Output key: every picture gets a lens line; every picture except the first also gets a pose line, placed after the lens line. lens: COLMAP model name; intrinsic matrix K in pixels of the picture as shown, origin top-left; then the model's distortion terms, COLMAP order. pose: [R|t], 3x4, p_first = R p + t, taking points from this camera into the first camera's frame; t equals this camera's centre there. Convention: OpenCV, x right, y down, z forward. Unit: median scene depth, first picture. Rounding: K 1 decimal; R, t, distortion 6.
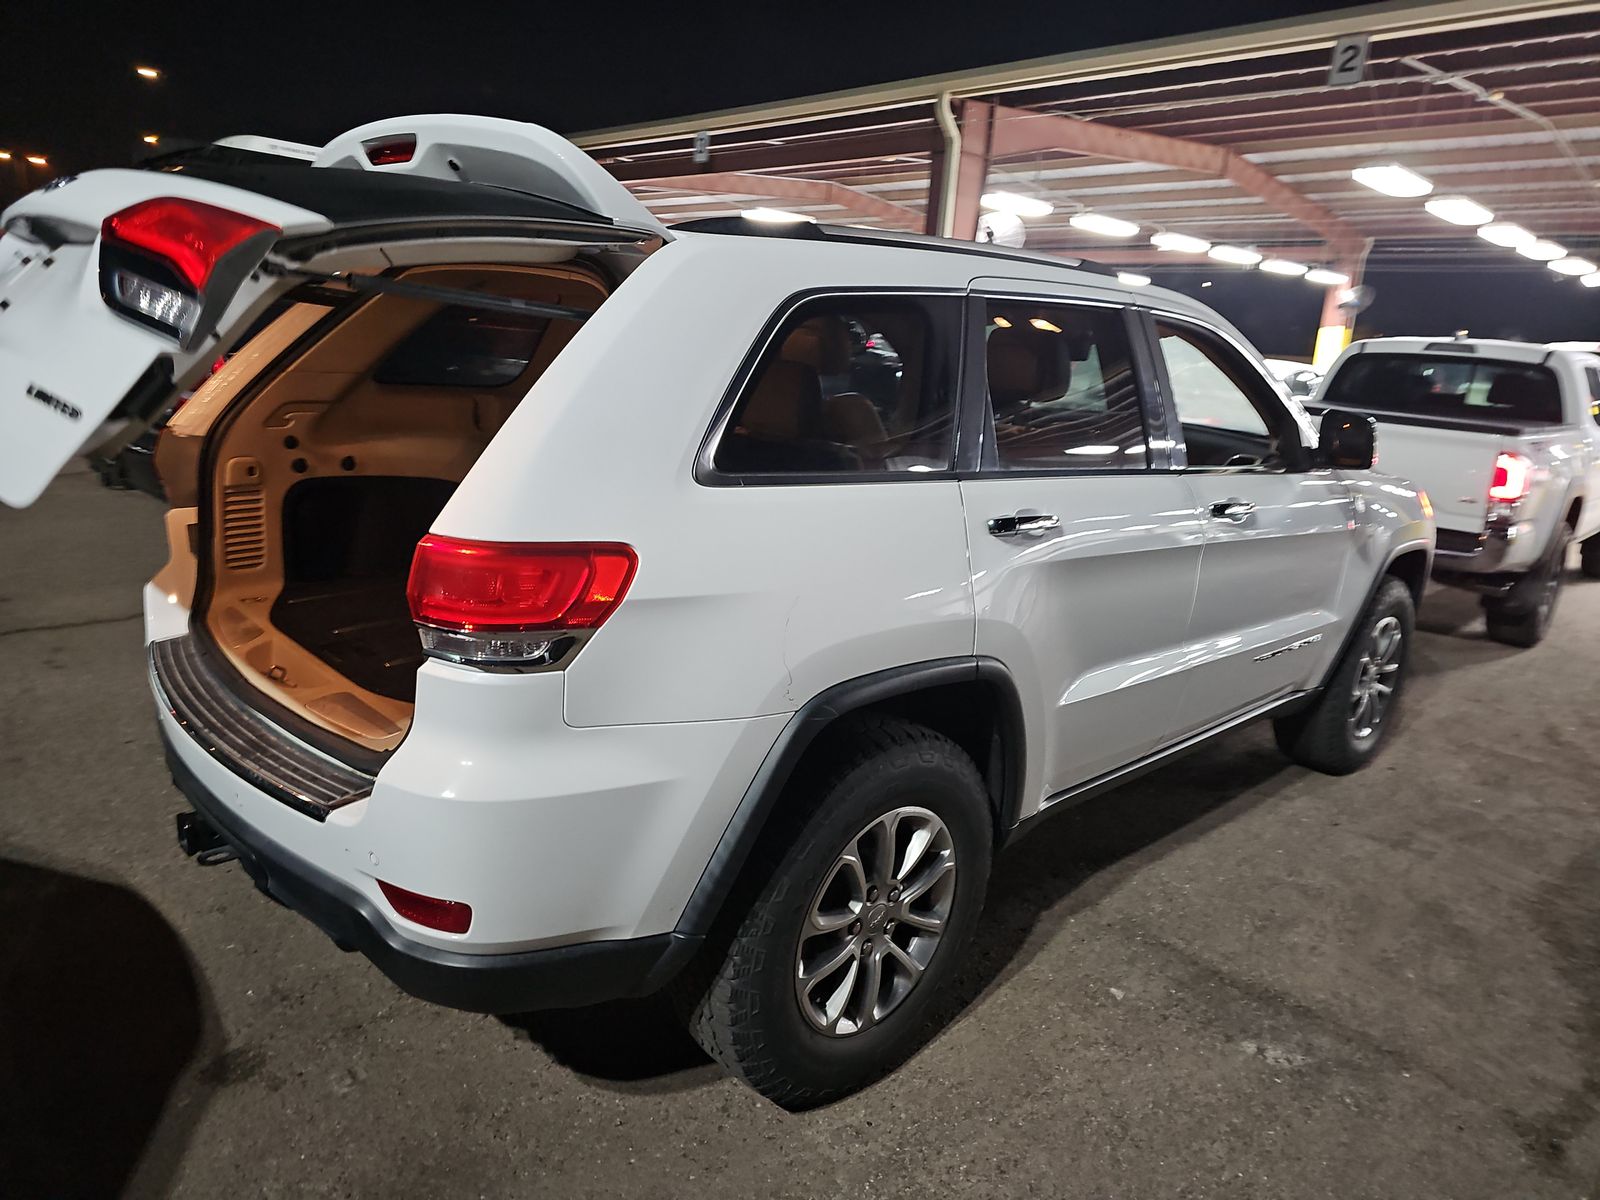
lens RADIAL K [[1054.9, 0, 799.9], [0, 1054.9, 598.6], [0, 0, 1]] dist [-0.005715, -0.000752]
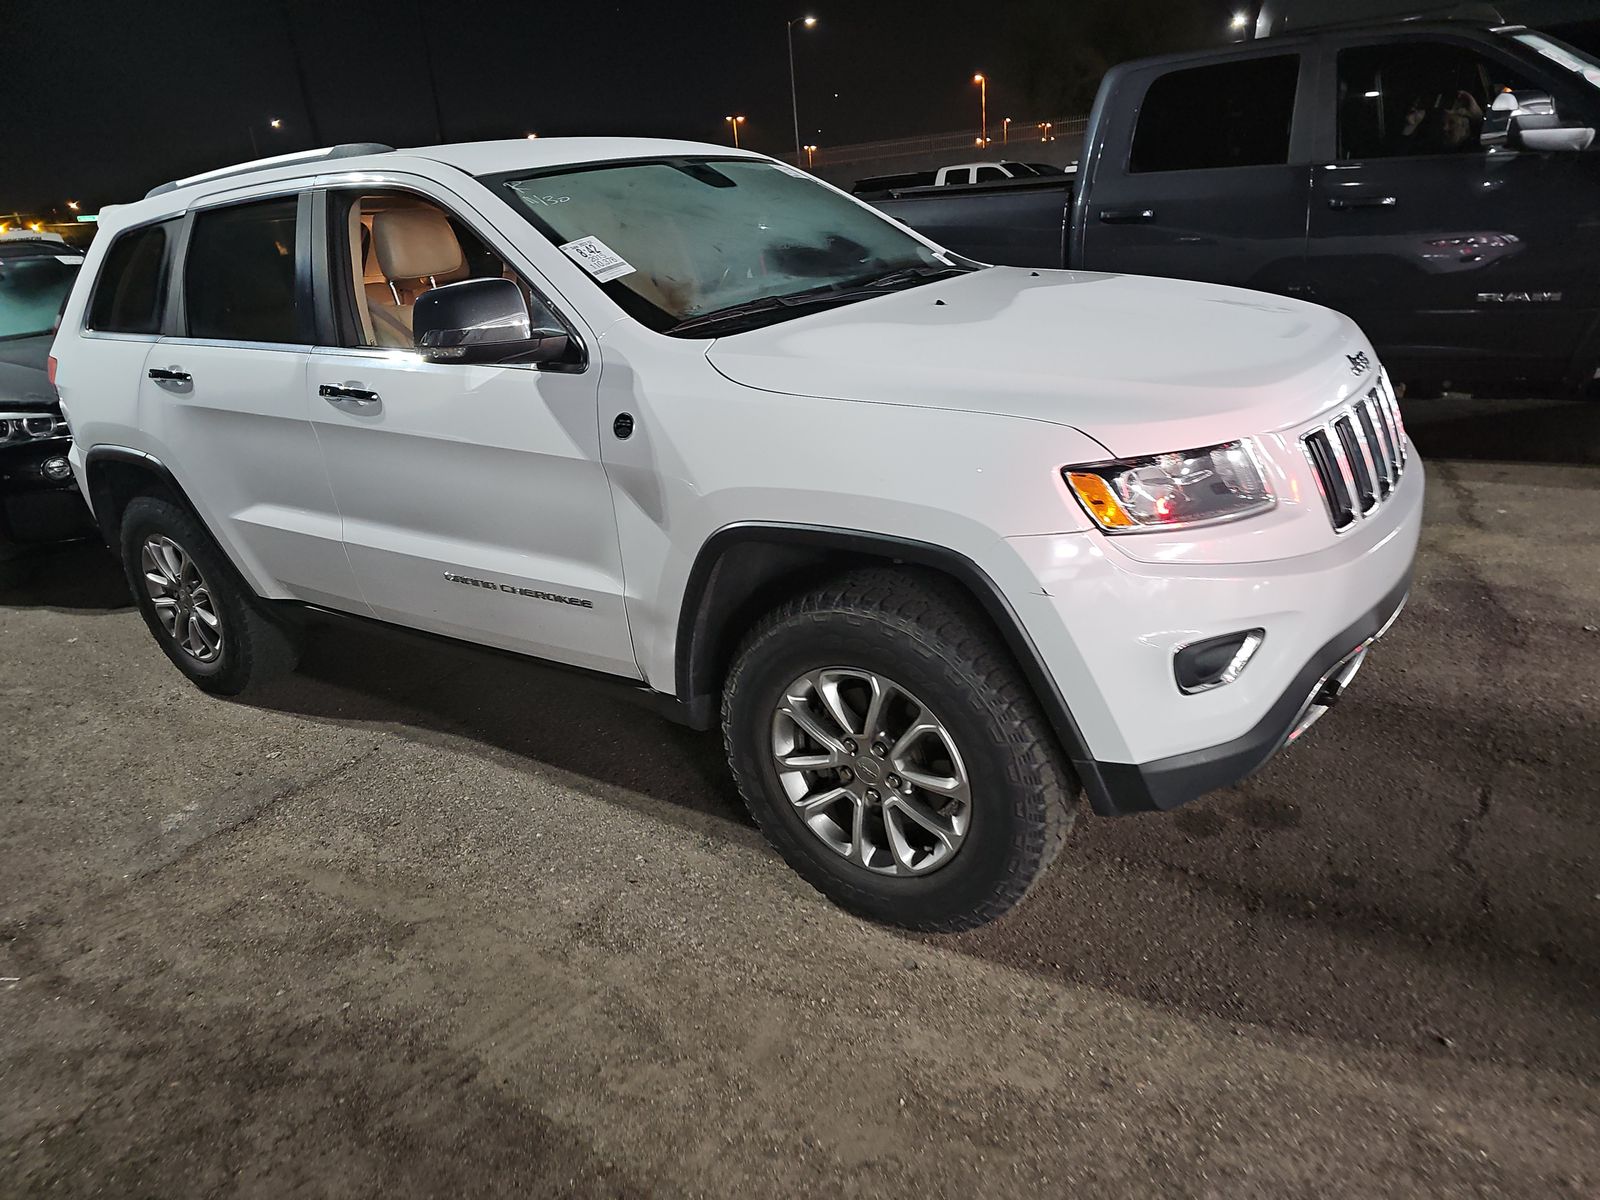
lens RADIAL K [[1053.7, 0, 798.3], [0, 1053.7, 599.3], [0, 0, 1]] dist [0.041015, -0.035591]
pose [[0.202912, 0.250187, -0.946696, 1.345545], [-0.149615, 0.963378, 0.222527, -0.164860], [0.967699, 0.096487, 0.232913, 1.077084]]
